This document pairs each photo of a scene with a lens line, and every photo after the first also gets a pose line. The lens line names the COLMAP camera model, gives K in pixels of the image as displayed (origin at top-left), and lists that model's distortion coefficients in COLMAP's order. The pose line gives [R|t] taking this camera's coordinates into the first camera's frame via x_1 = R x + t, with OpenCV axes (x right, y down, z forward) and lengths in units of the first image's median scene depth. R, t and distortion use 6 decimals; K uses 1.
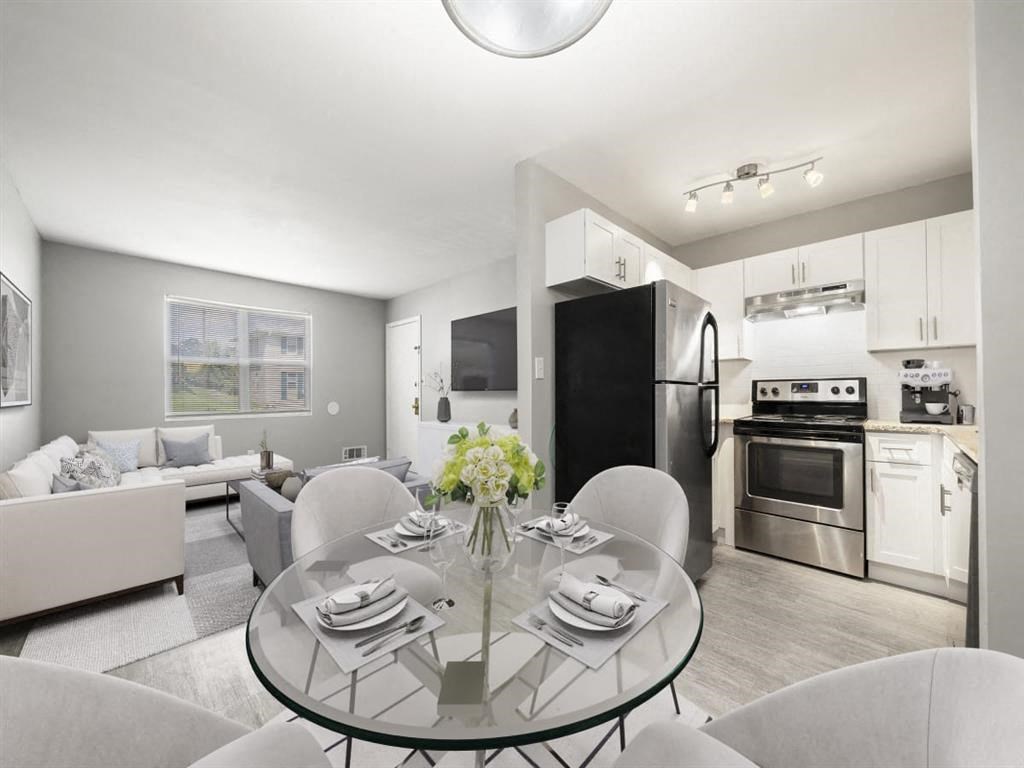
lens RADIAL K [[389.9, 0, 508.2], [0, 389.9, 390.5], [0, 0, 1]] dist [-0.003211, -0.000545]
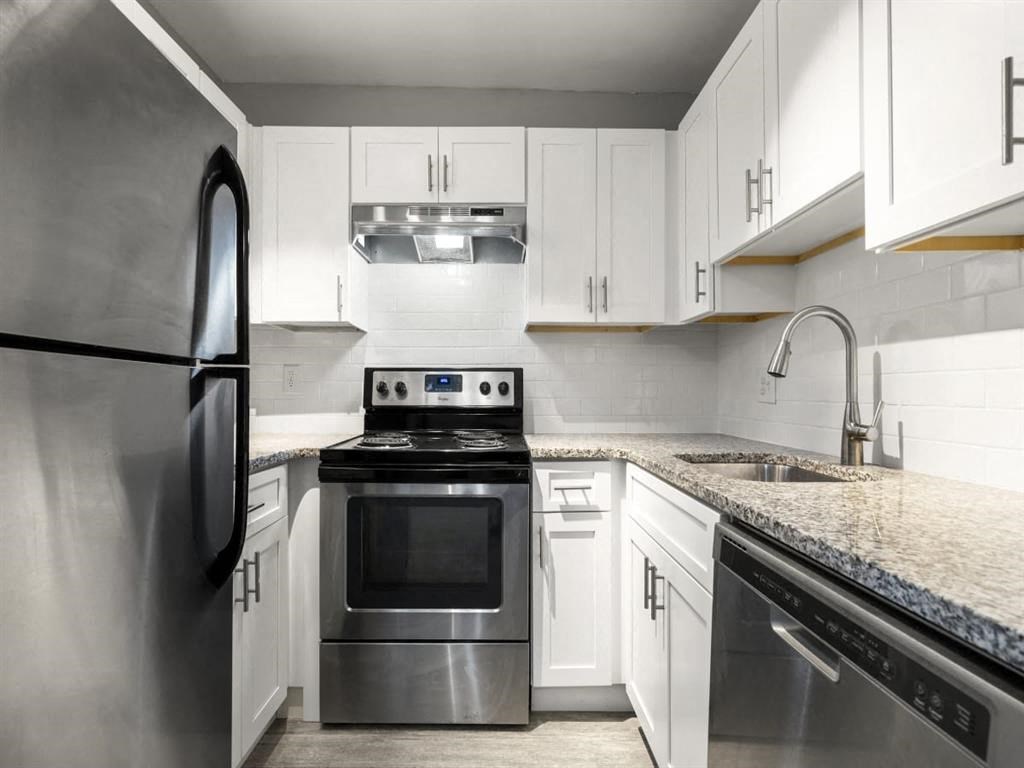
lens RADIAL K [[485.8, 0, 508.8], [0, 485.8, 386.7], [0, 0, 1]] dist [-0.000528, 0.000114]
pose [[0.697517, 0.014199, 0.716428, 0.329102], [-0.010234, 0.999899, -0.009853, 0.004786], [-0.716495, -0.000460, 0.697592, 0.450560]]
